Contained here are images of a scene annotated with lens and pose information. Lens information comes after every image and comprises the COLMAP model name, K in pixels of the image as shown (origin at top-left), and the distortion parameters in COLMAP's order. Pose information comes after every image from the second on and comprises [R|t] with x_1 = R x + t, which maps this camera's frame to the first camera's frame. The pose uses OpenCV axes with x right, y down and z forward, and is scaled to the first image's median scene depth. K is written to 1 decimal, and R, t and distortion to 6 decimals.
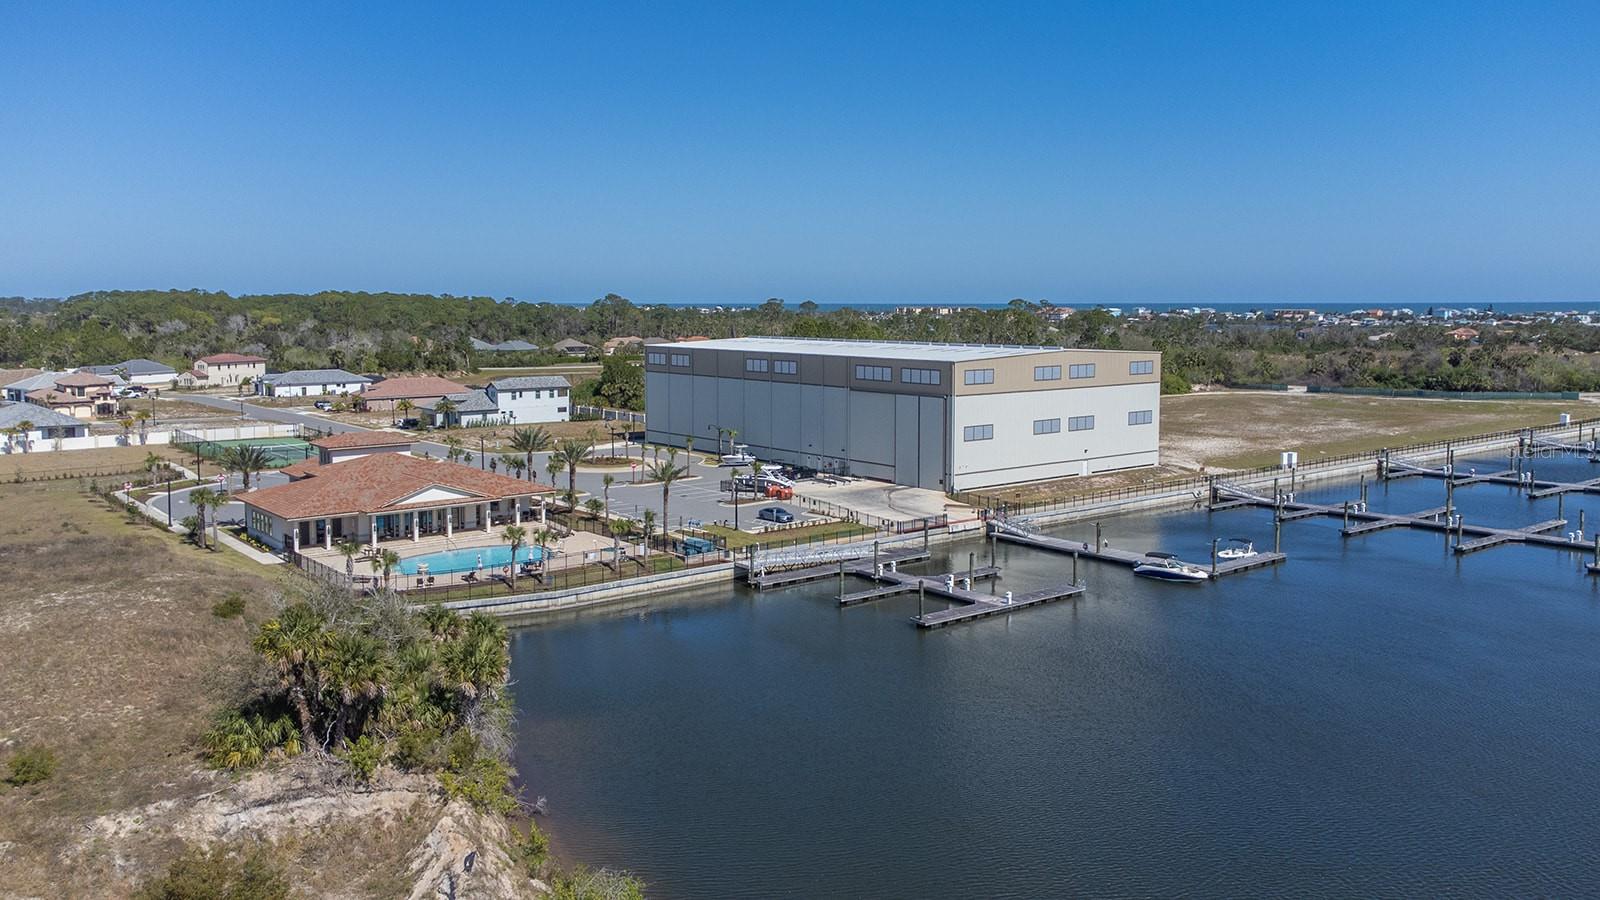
lens RADIAL K [[1252.7, 0, 803.4], [0, 1252.7, 417.1], [0, 0, 1]] dist [0.103994, -0.000642]
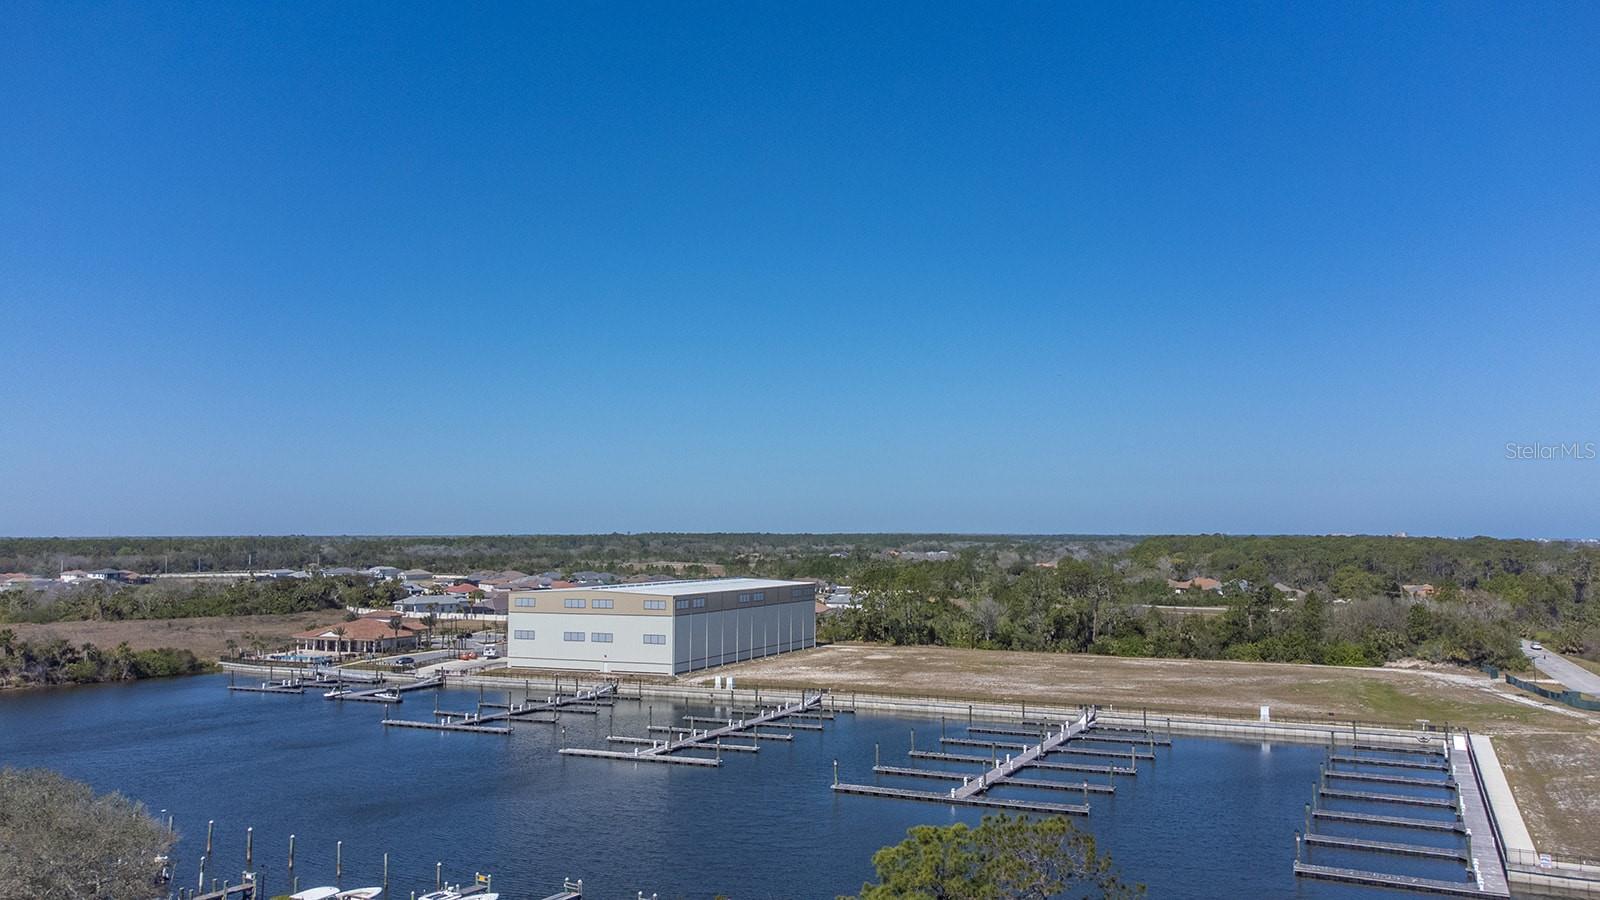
lens RADIAL K [[1279.4, 0, 802.1], [0, 1279.4, 415.2], [0, 0, 1]] dist [0.051443, 0.001897]
pose [[0.445157, -0.081079, -0.891774, 1.930181], [-0.081454, 0.988097, -0.130497, -0.087673], [0.891740, 0.130731, 0.433254, 0.525961]]
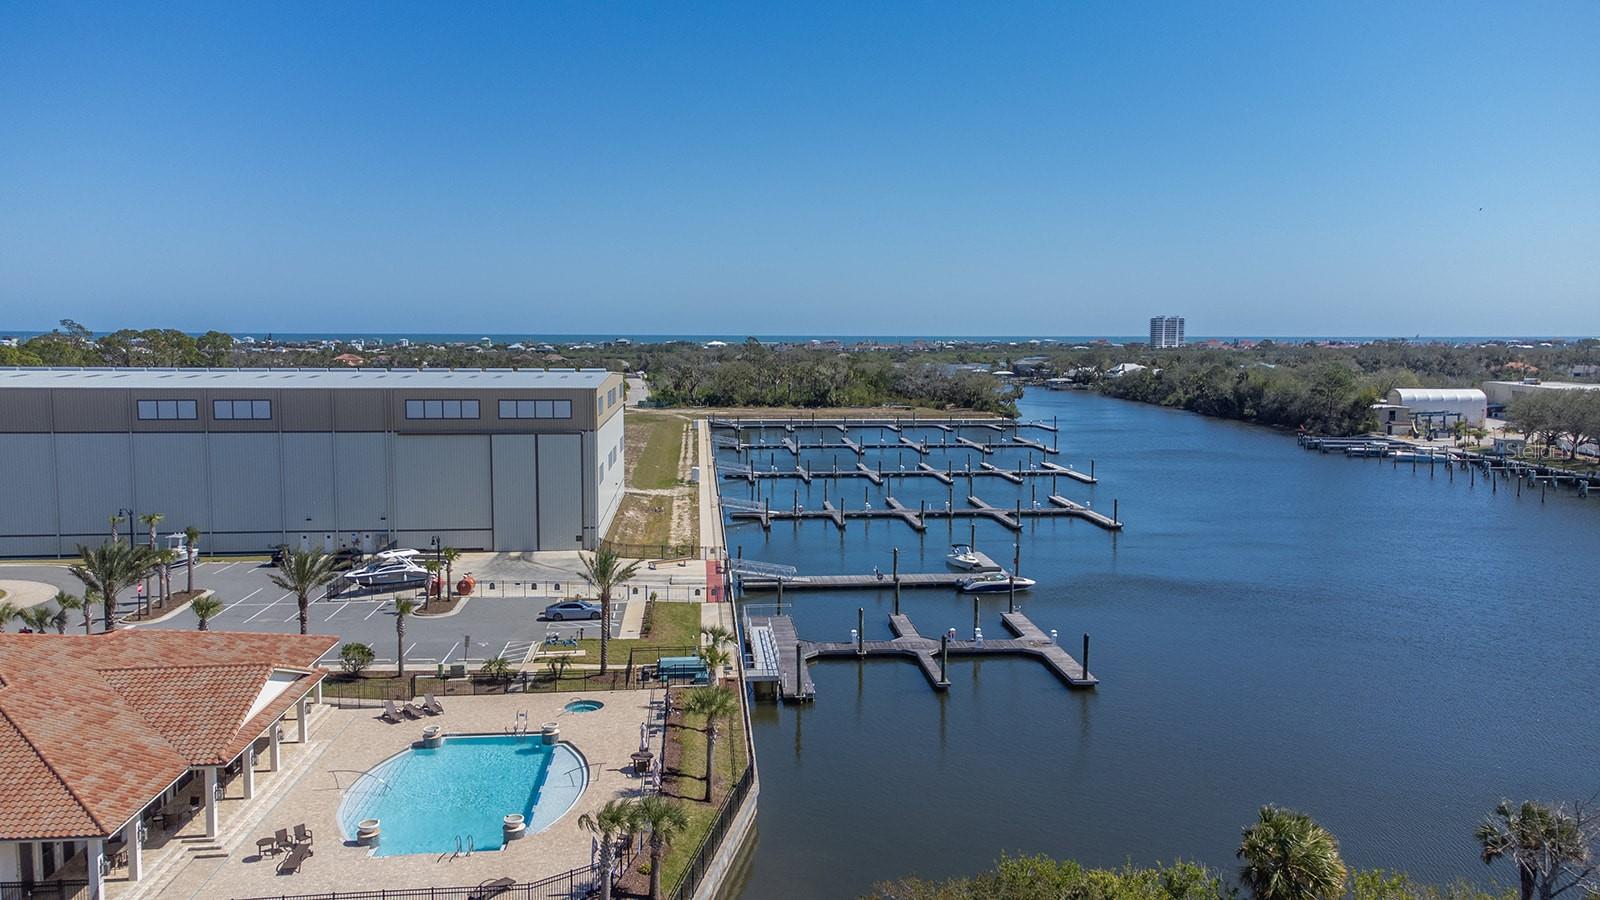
lens RADIAL K [[1197.8, 0, 800.0], [0, 1197.8, 450.0], [0, 0, 1]] dist [0.057012, 0.004825]
pose [[0.566780, -0.080656, 0.819912, -0.434696], [0.074461, 0.996138, 0.046519, -0.030028], [-0.820498, 0.034686, 0.570597, 0.442065]]
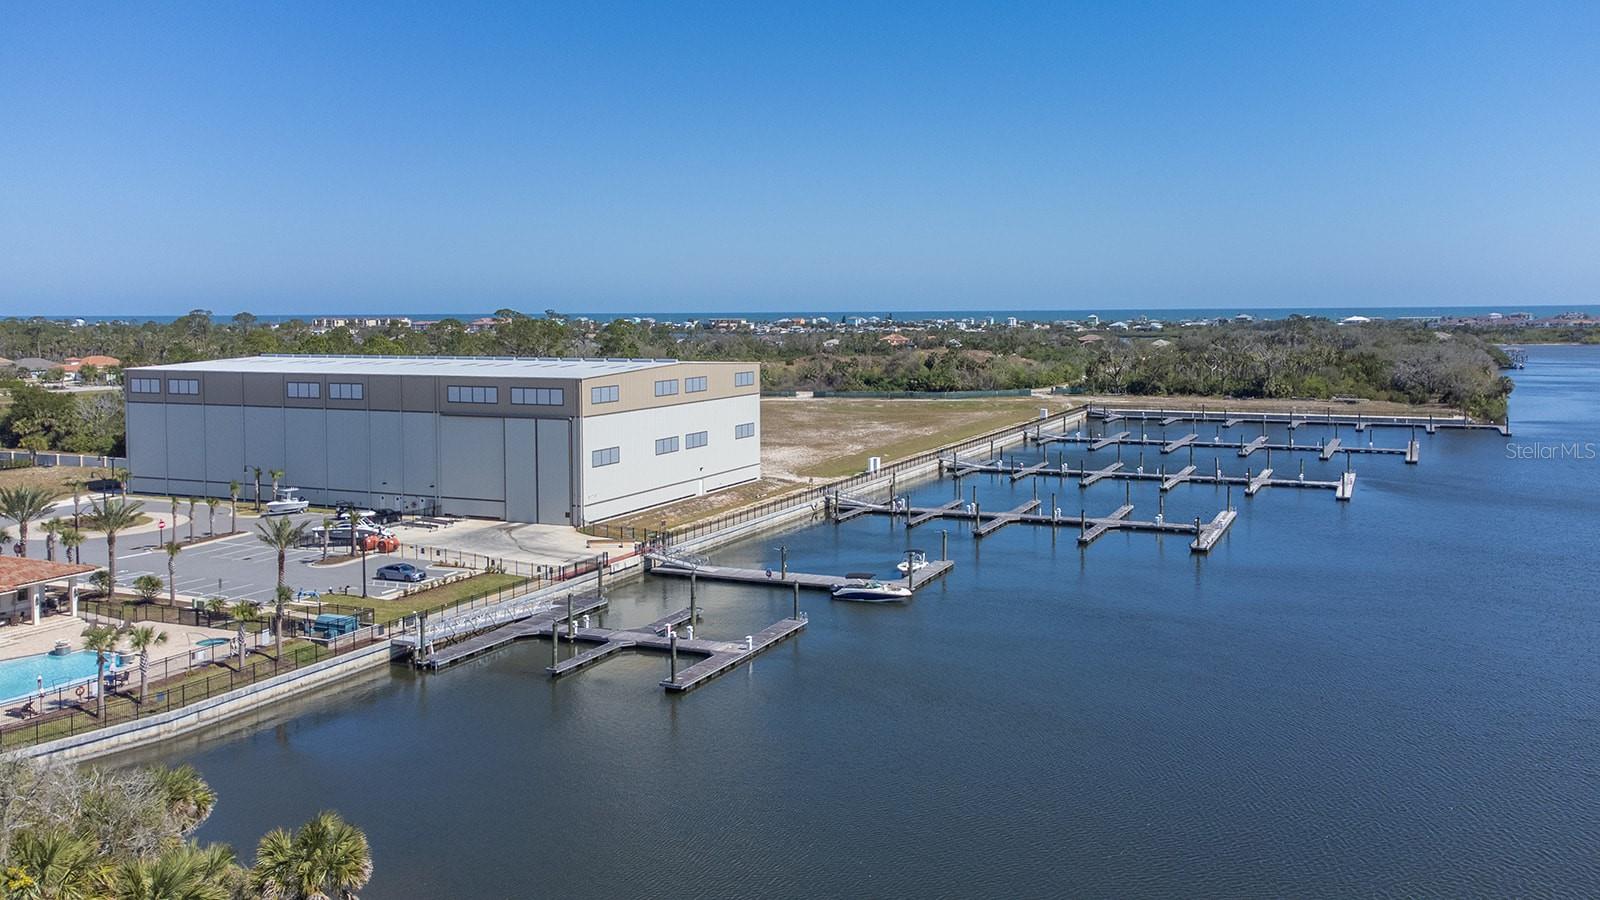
lens RADIAL K [[1279.4, 0, 802.1], [0, 1279.4, 415.2], [0, 0, 1]] dist [0.051443, 0.001897]
pose [[0.899820, -0.044073, 0.434030, -0.130332], [0.048821, 0.998808, 0.000209, -0.010671], [-0.433521, 0.021002, 0.900899, 0.115035]]
